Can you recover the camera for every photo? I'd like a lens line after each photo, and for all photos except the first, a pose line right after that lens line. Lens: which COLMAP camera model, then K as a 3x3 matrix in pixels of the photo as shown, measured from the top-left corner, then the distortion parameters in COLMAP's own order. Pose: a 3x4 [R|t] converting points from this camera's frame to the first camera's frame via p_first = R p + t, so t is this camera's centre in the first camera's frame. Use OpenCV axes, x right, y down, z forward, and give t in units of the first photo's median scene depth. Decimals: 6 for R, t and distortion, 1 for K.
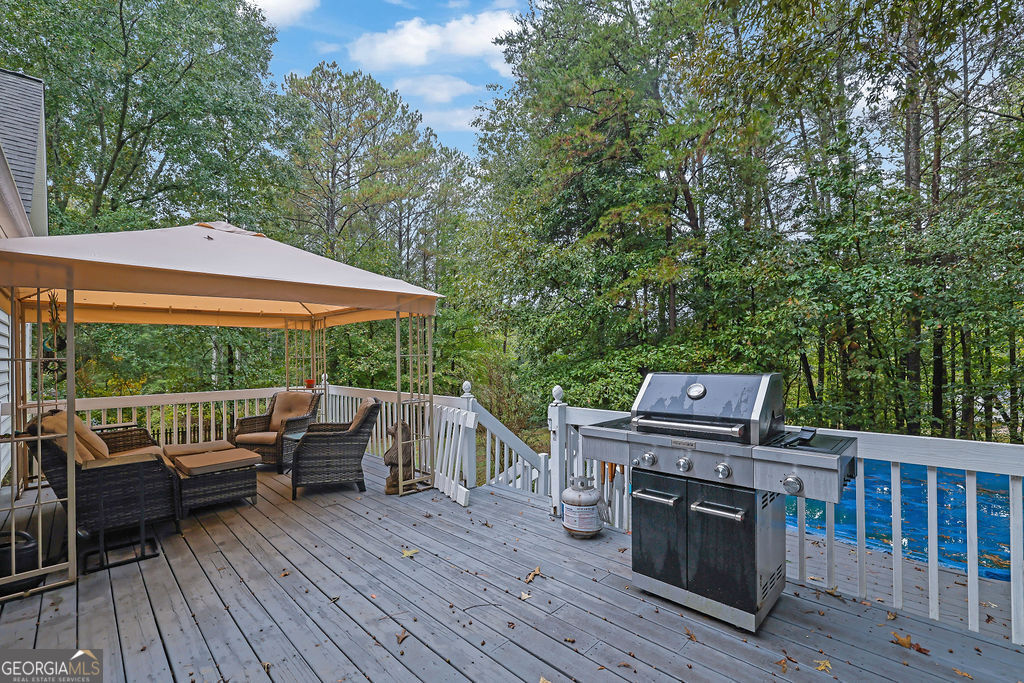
lens RADIAL K [[437.8, 0, 512.0], [0, 437.8, 341.5], [0, 0, 1]] dist [-0.045387, 0.014404]
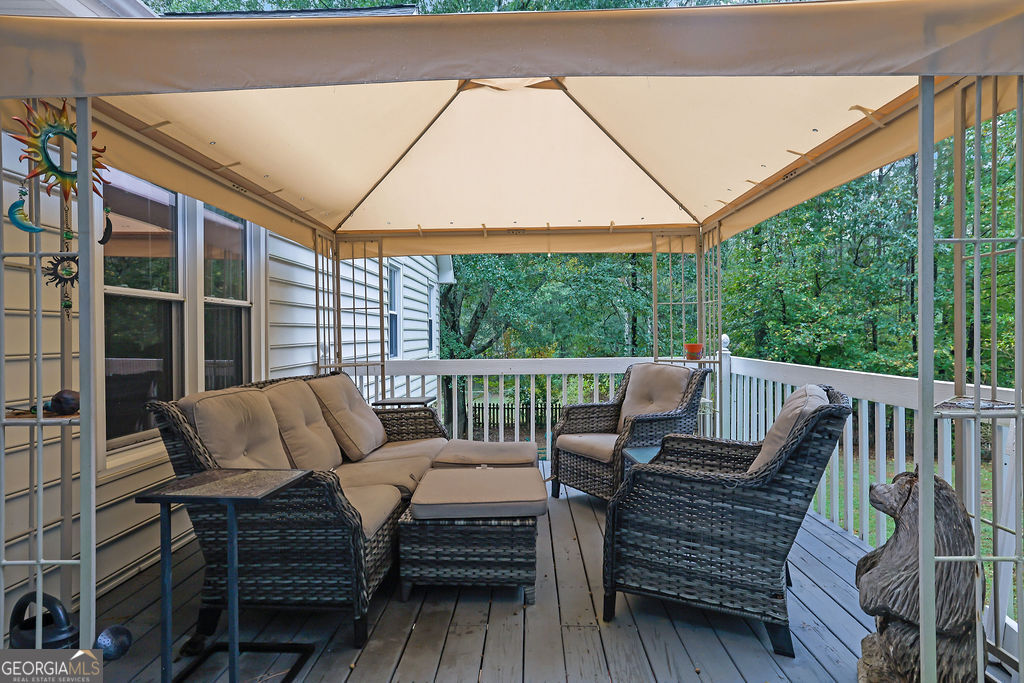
lens RADIAL K [[575.7, 0, 516.0], [0, 575.7, 353.0], [0, 0, 1]] dist [-0.003936, 0.000422]
pose [[0.700959, 0.035448, -0.712320, -0.165392], [0.021281, 0.997280, 0.070570, 0.064701], [0.712884, -0.064625, 0.698298, 0.509221]]
